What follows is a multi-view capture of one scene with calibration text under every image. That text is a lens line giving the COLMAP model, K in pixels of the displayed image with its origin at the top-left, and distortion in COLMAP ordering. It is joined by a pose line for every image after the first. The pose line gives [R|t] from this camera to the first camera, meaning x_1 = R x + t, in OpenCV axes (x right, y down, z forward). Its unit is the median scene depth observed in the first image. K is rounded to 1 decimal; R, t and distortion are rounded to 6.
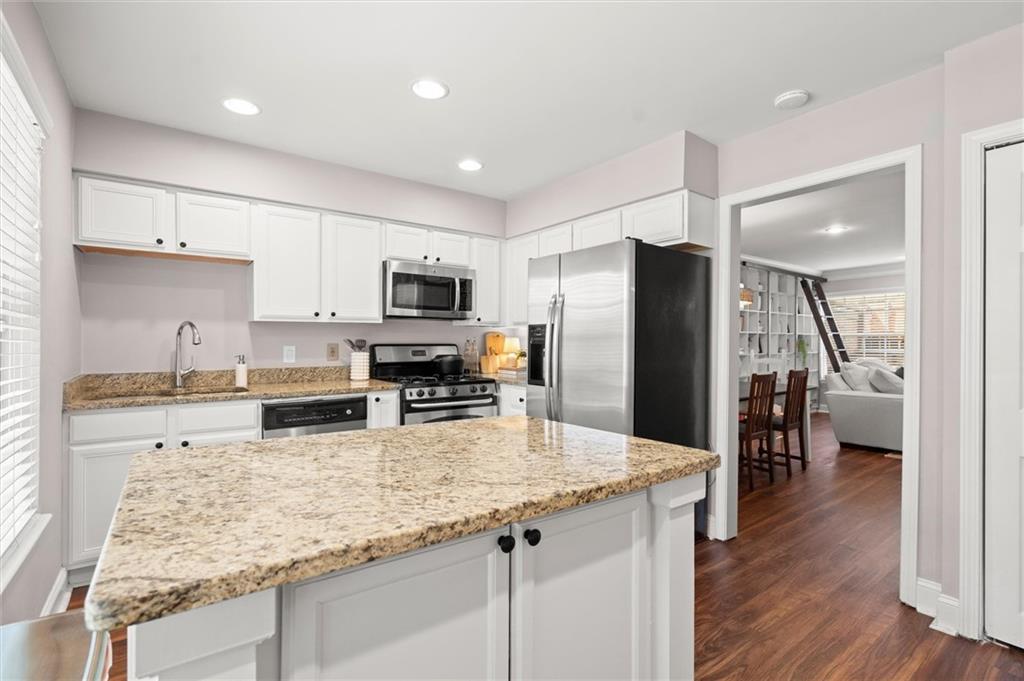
lens RADIAL K [[475.5, 0, 516.3], [0, 475.5, 346.1], [0, 0, 1]] dist [-0.008052, 0.002635]
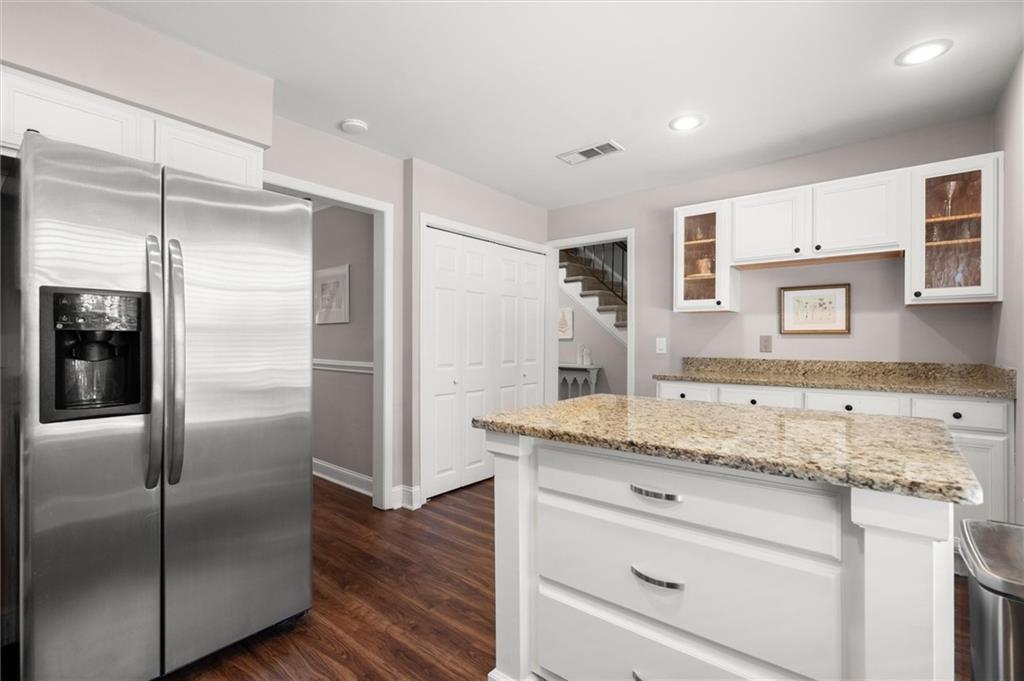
lens RADIAL K [[475.5, 0, 512.0], [0, 475.5, 340.9], [0, 0, 1]] dist [-0.008052, 0.002635]
pose [[-0.261425, -0.005887, 0.965206, -0.479035], [0.001901, 0.999976, 0.006614, 0.003360], [-0.965222, 0.003564, -0.261407, 0.674054]]
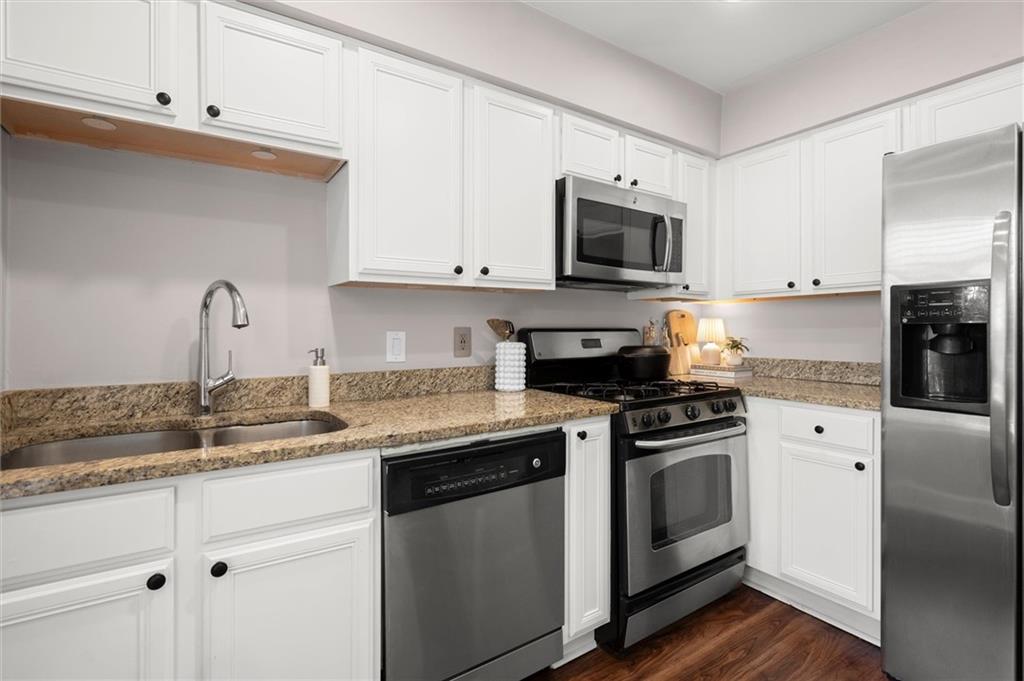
lens RADIAL K [[475.5, 0, 507.1], [0, 475.5, 332.1], [0, 0, 1]] dist [-0.008052, 0.002635]
pose [[0.998567, -0.004545, -0.053325, -0.332685], [0.004172, 0.999966, -0.007090, 0.005236], [0.053356, 0.006857, 0.998552, 0.469341]]
